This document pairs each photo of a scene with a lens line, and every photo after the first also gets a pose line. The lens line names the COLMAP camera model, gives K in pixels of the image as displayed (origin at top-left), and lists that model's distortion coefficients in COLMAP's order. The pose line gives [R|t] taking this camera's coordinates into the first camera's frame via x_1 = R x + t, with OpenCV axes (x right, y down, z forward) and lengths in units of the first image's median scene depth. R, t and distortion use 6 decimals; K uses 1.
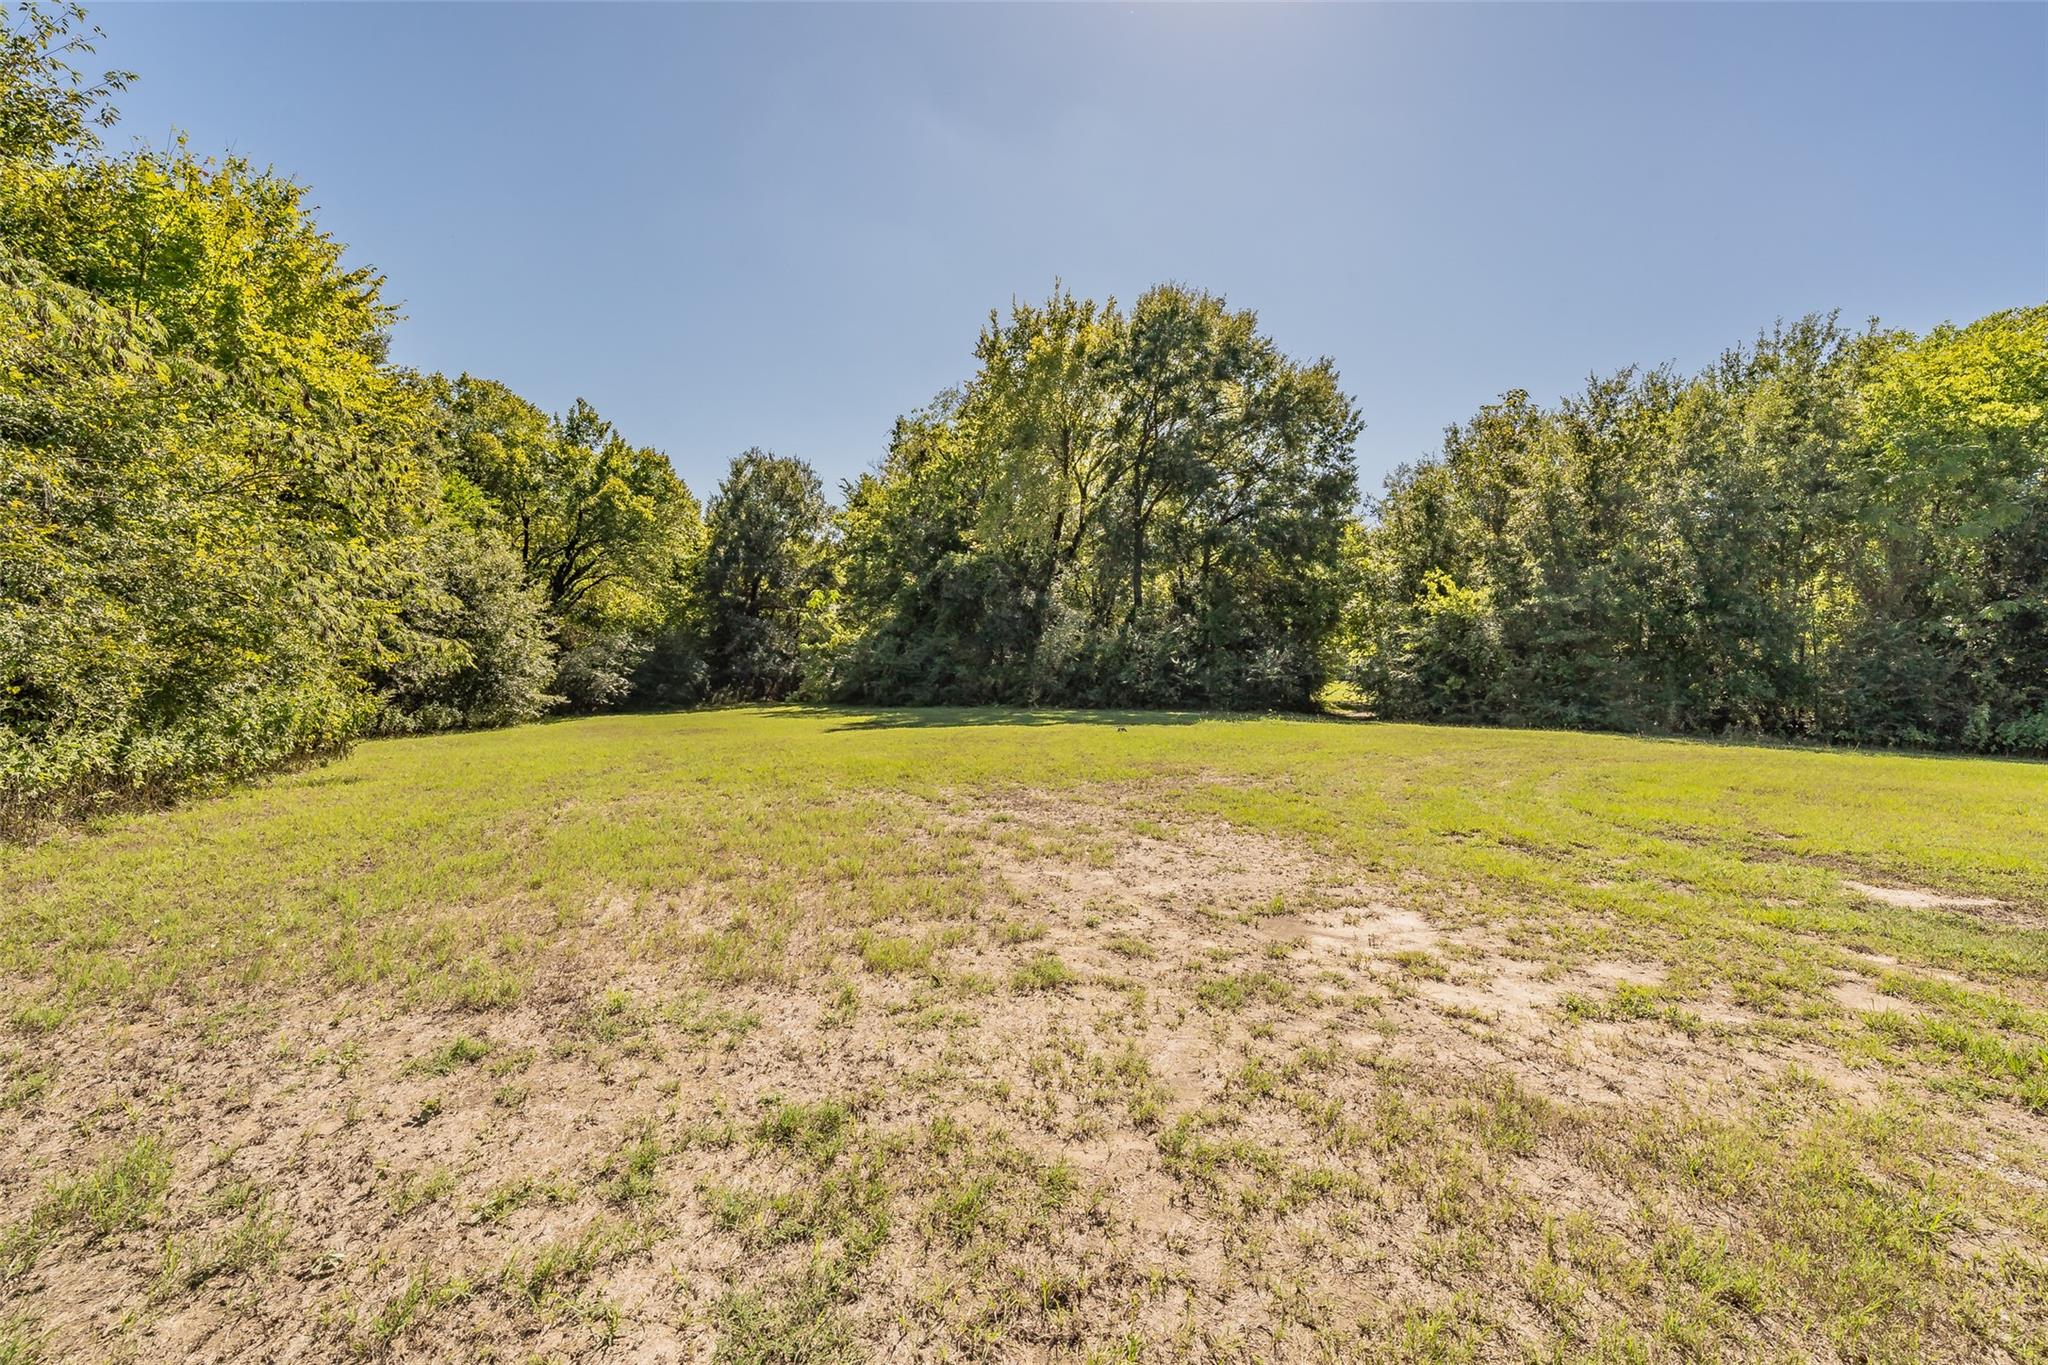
lens RADIAL K [[955.7, 0, 1024.0], [0, 955.7, 682.5], [0, 0, 1]] dist [-0.000077, -0.000026]
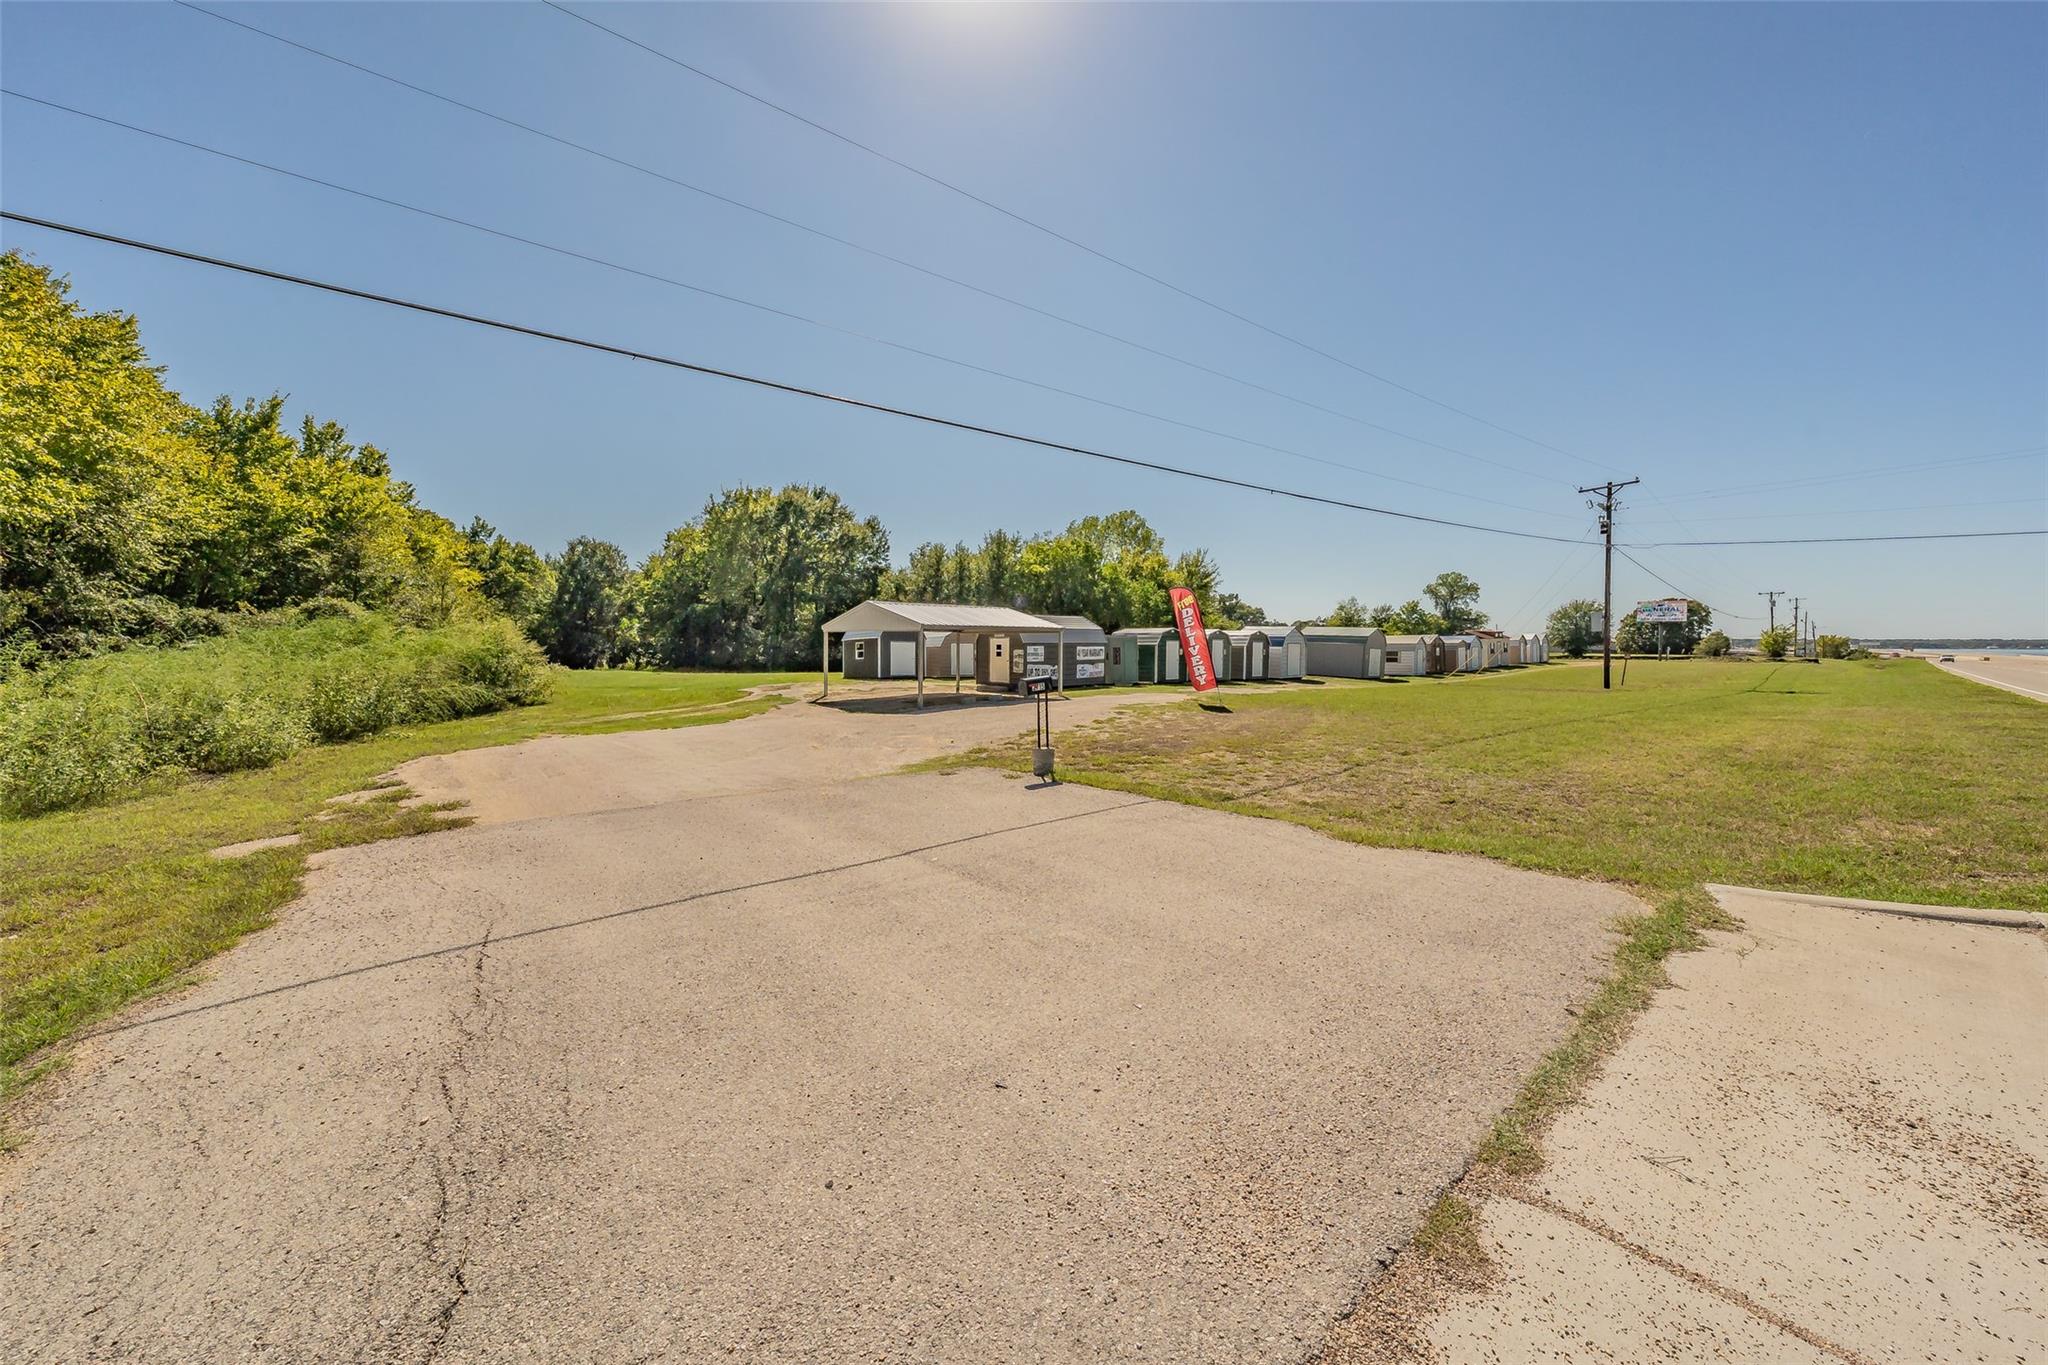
lens RADIAL K [[750.0, 0, 1039.7], [0, 750.0, 671.8], [0, 0, 1]] dist [-0.000971, 0.000056]
pose [[0.958865, -0.033753, 0.281849, 0.147602], [0.030144, 0.999399, 0.017131, 0.007974], [-0.282258, -0.007930, 0.959306, -0.656617]]
